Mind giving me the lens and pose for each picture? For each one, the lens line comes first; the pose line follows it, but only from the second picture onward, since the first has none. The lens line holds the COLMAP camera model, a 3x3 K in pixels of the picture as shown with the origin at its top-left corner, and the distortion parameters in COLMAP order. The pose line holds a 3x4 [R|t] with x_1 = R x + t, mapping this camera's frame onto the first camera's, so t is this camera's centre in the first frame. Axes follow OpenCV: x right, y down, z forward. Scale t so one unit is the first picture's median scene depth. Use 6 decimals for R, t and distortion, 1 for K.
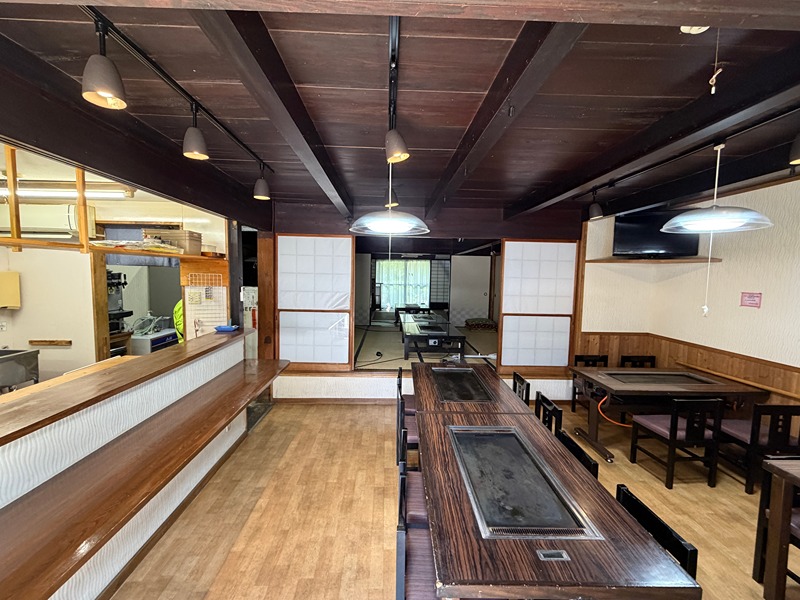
lens RADIAL K [[370.0, 0, 401.0], [0, 370.0, 300.3], [0, 0, 1]] dist [-0.000091, 0.000000]
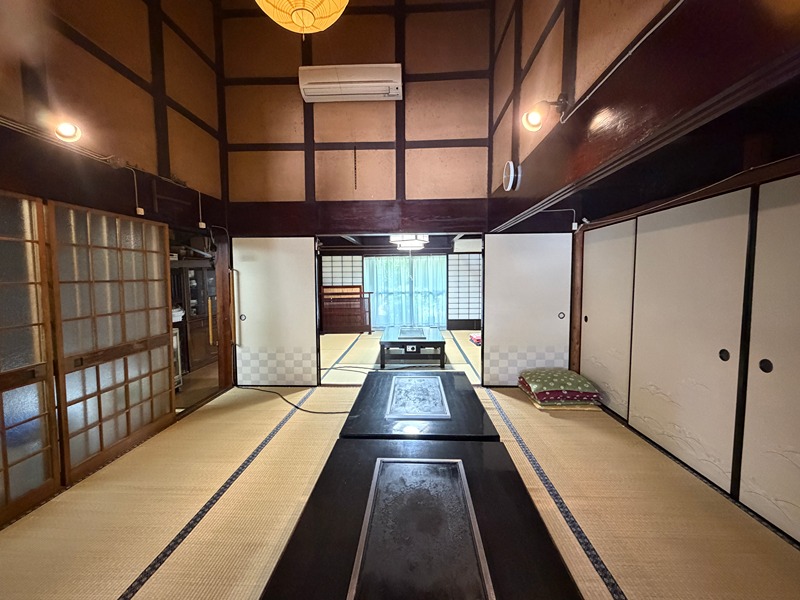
lens RADIAL K [[351.5, 0, 400.5], [0, 351.5, 298.6], [0, 0, 1]] dist [-0.003676, -0.000177]
pose [[0.997288, -0.024665, -0.069346, 0.057940], [0.023894, 0.999643, -0.011925, -0.037040], [0.069616, 0.010236, 0.997521, 0.542151]]
